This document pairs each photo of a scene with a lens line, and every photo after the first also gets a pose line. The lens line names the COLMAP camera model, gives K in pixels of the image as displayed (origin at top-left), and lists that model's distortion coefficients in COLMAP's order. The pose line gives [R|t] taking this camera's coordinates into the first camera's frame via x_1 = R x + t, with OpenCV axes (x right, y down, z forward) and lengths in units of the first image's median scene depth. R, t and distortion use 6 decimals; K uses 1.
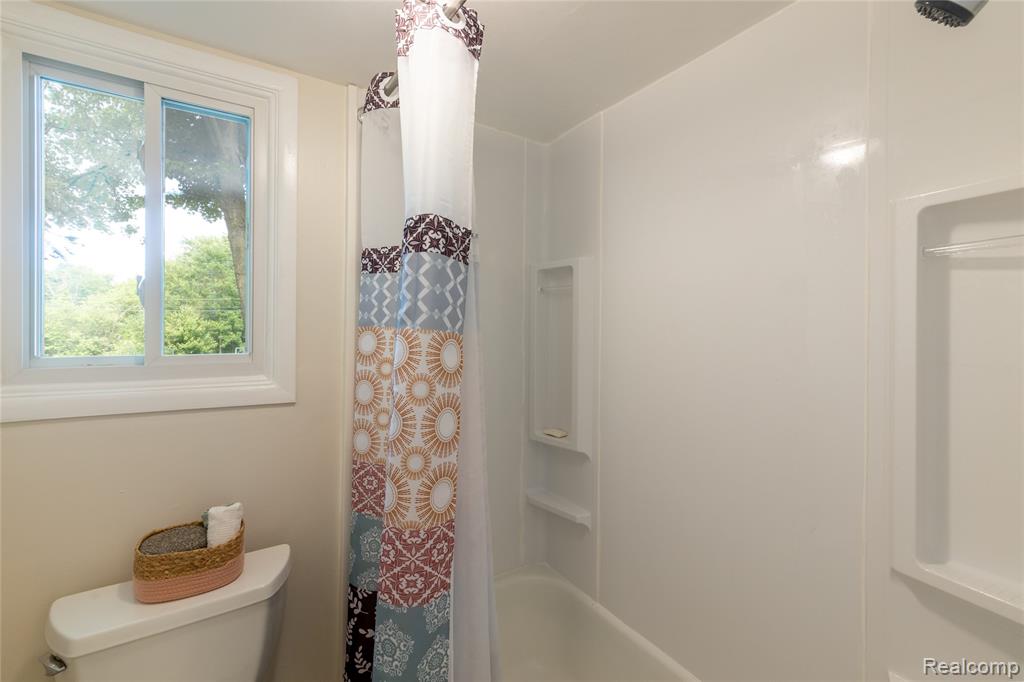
lens RADIAL K [[437.9, 0, 513.7], [0, 437.9, 335.3], [0, 0, 1]] dist [0.019167, 0.000560]
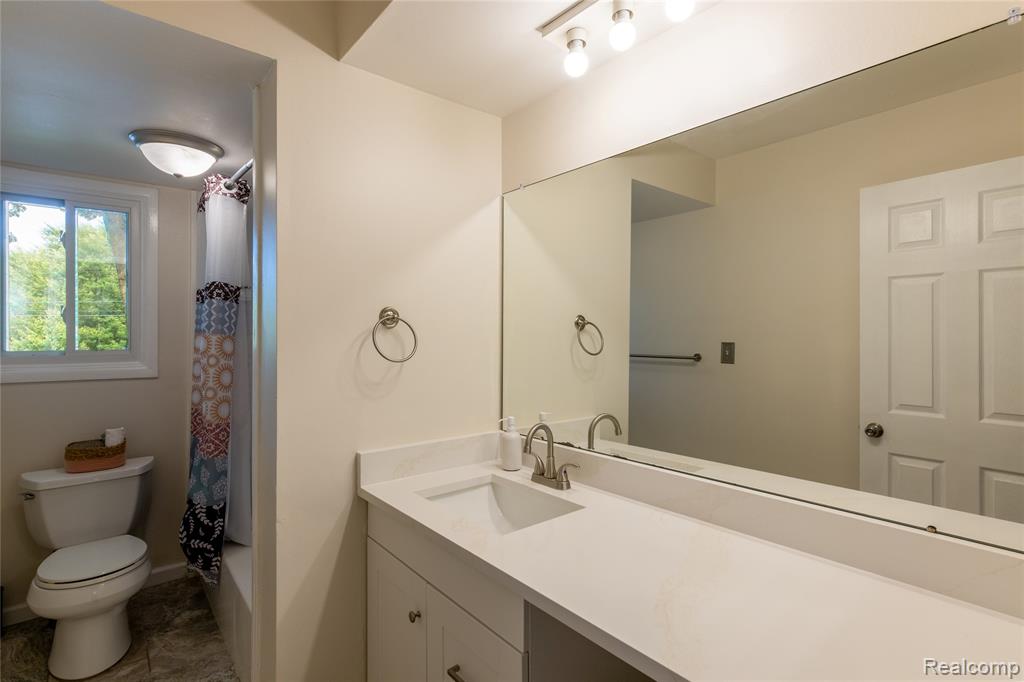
lens RADIAL K [[498.2, 0, 512.0], [0, 498.2, 341.0], [0, 0, 1]] dist [0.082182, -0.038794]
pose [[0.995929, -0.010992, 0.089463, 0.975235], [0.010967, 0.999940, 0.000762, 0.033989], [-0.089466, 0.000222, 0.995990, -1.556612]]
